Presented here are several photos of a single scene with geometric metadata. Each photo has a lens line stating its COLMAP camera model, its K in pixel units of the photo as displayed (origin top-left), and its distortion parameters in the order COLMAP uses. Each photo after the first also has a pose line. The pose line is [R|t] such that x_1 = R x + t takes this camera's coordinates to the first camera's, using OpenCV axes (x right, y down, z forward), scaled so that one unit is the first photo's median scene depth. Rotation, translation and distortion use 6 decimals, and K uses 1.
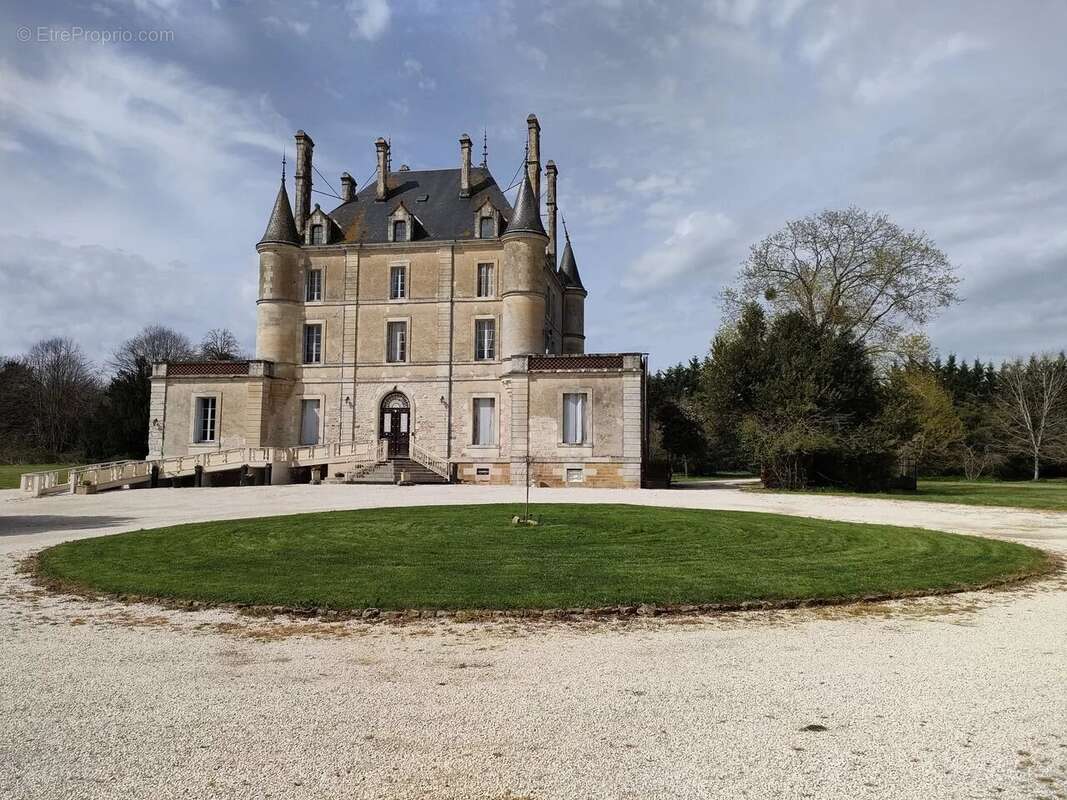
lens RADIAL K [[791.7, 0, 542.0], [0, 791.7, 401.1], [0, 0, 1]] dist [0.060769, 0.002701]
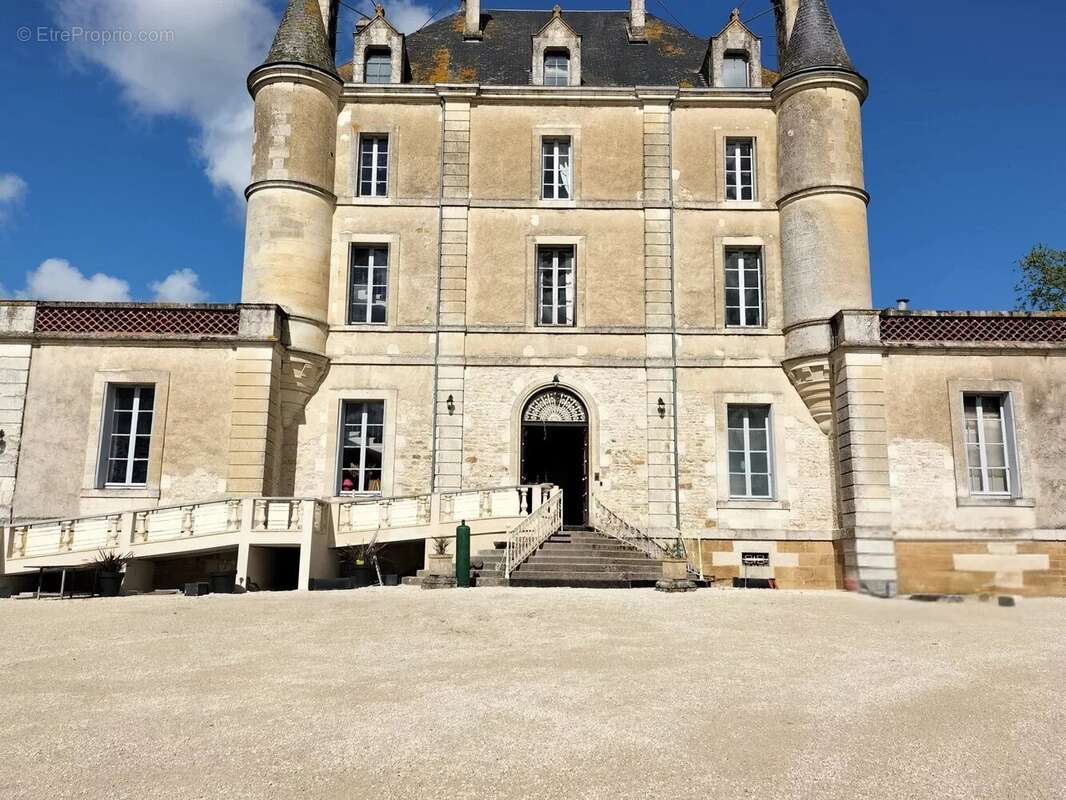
lens RADIAL K [[889.0, 0, 533.0], [0, 889.0, 400.0], [0, 0, 1]] dist [0.121900, -0.207047]
pose [[0.983123, 0.035096, 0.179550, -0.293905], [-0.018155, 0.995298, -0.095141, 0.046903], [-0.182044, 0.090276, 0.979137, 0.483069]]
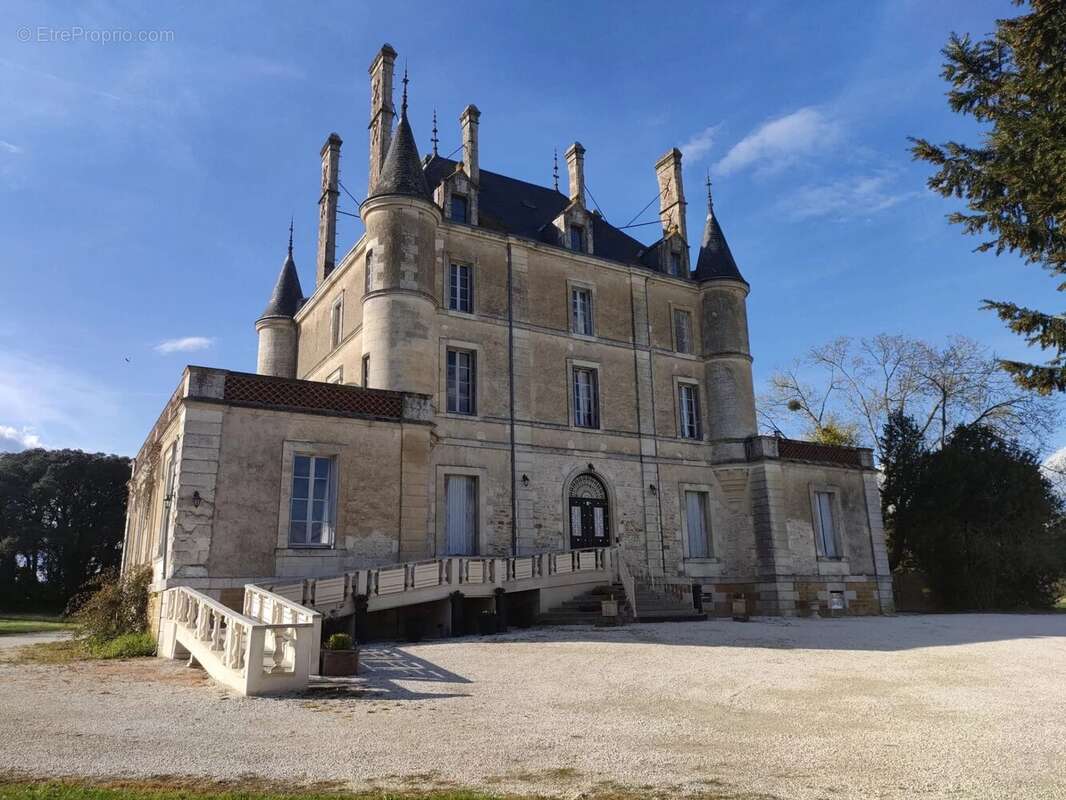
lens RADIAL K [[791.0, 0, 541.5], [0, 791.0, 401.1], [0, 0, 1]] dist [0.060769, 0.002701]
pose [[0.744162, 0.139201, 0.653335, -0.642463], [-0.030088, 0.984039, -0.175391, 0.044855], [-0.667321, 0.110862, 0.736473, 0.547893]]
